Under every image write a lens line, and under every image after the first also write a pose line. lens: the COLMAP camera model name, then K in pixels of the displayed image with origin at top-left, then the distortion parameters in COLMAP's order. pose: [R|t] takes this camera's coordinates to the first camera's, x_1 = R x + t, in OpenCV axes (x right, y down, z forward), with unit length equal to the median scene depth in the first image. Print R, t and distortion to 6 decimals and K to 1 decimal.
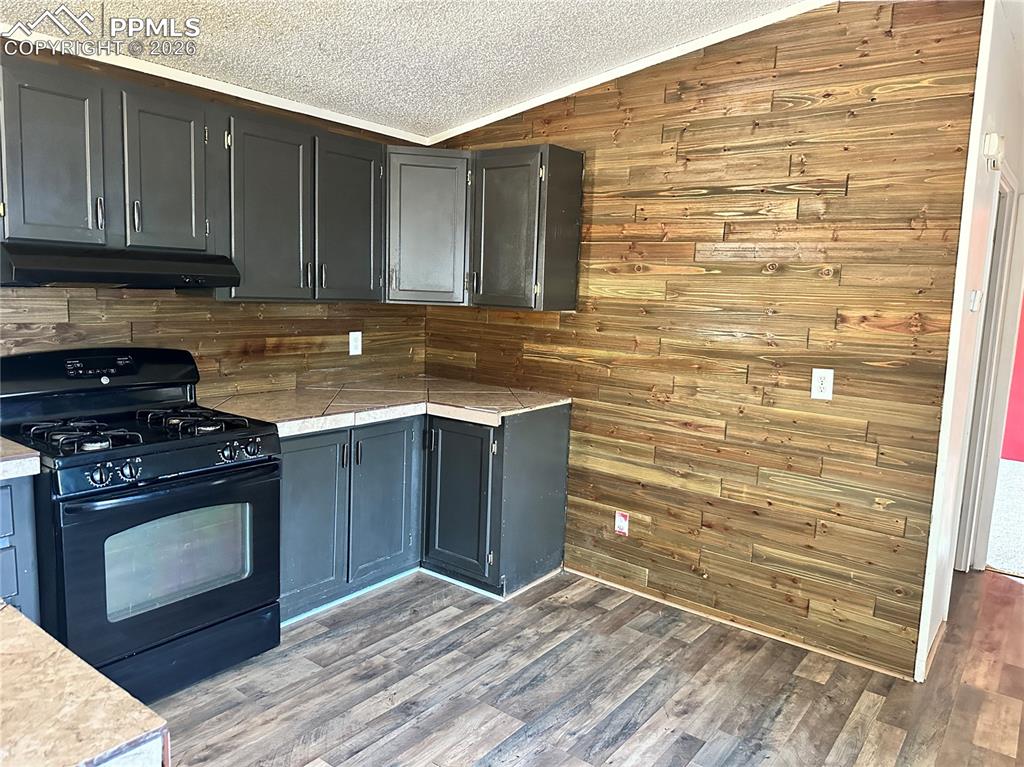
lens RADIAL K [[735.8, 0, 513.0], [0, 735.8, 373.3], [0, 0, 1]] dist [0.109006, -0.159063]
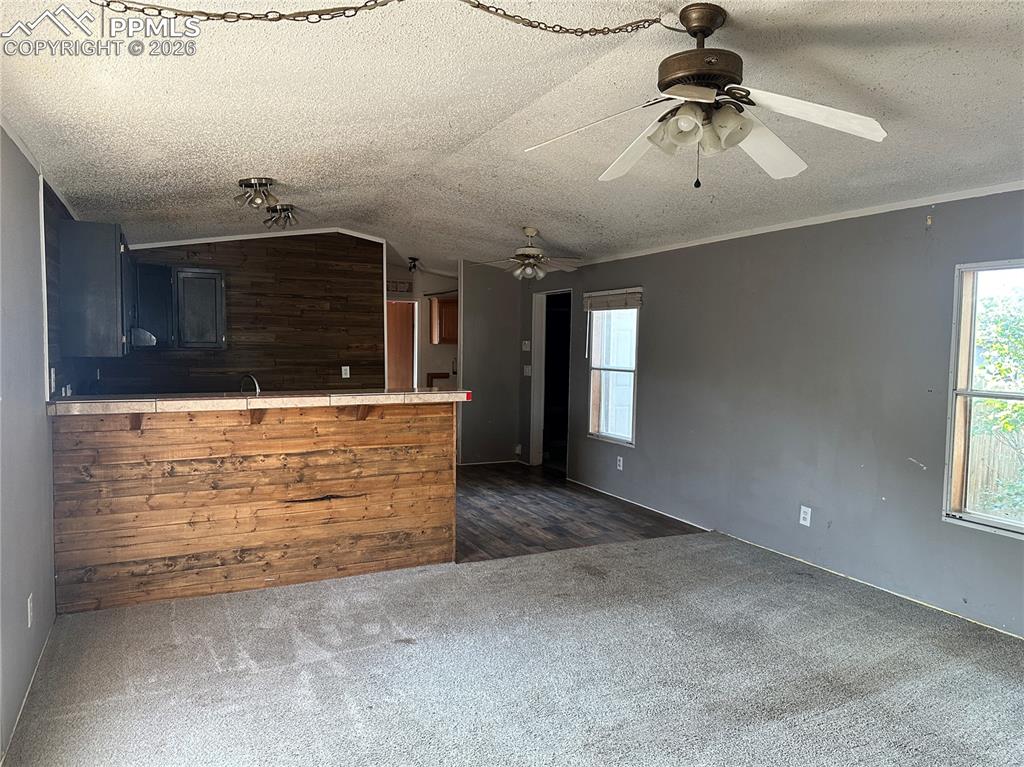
lens RADIAL K [[709.2, 0, 510.5], [0, 709.2, 388.5], [0, 0, 1]] dist [0.101090, -0.150165]
pose [[0.445141, -0.091041, 0.890821, -1.532641], [0.115424, 0.992353, 0.043741, 0.028857], [-0.887991, 0.083351, 0.452245, -0.643865]]
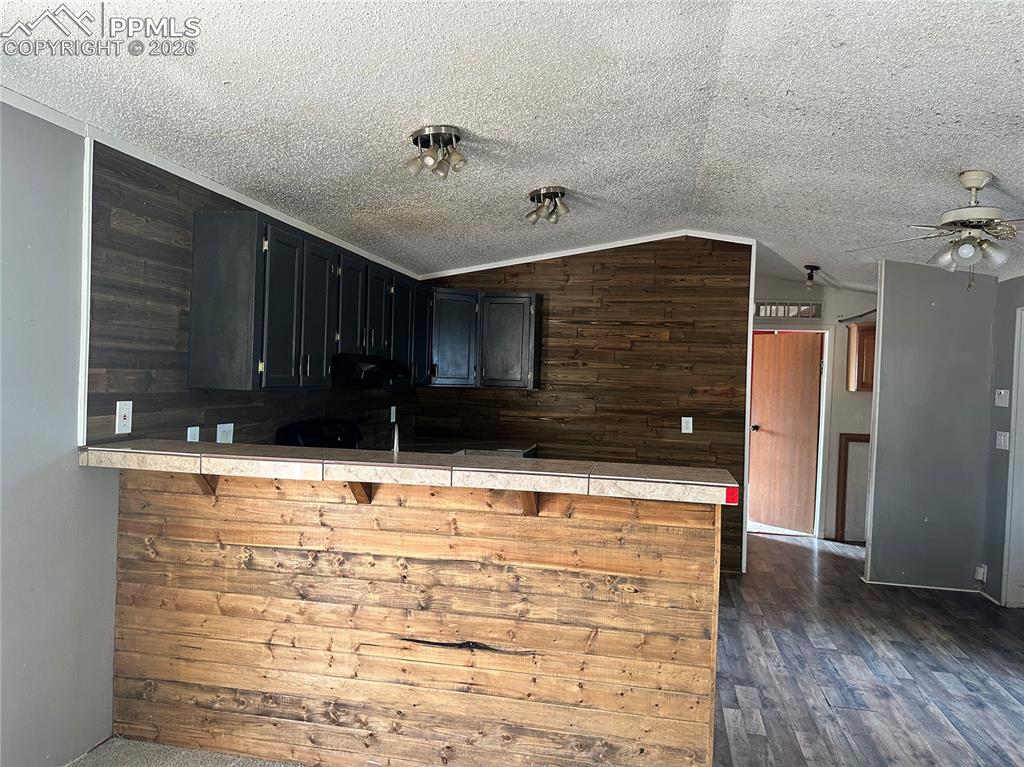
lens RADIAL K [[709.2, 0, 510.5], [0, 709.2, 388.5], [0, 0, 1]] dist [0.101090, -0.150165]
pose [[0.896776, -0.012879, 0.442298, -0.780885], [0.052721, 0.995566, -0.077904, 0.038641], [-0.439334, 0.093181, 0.893478, -0.443725]]
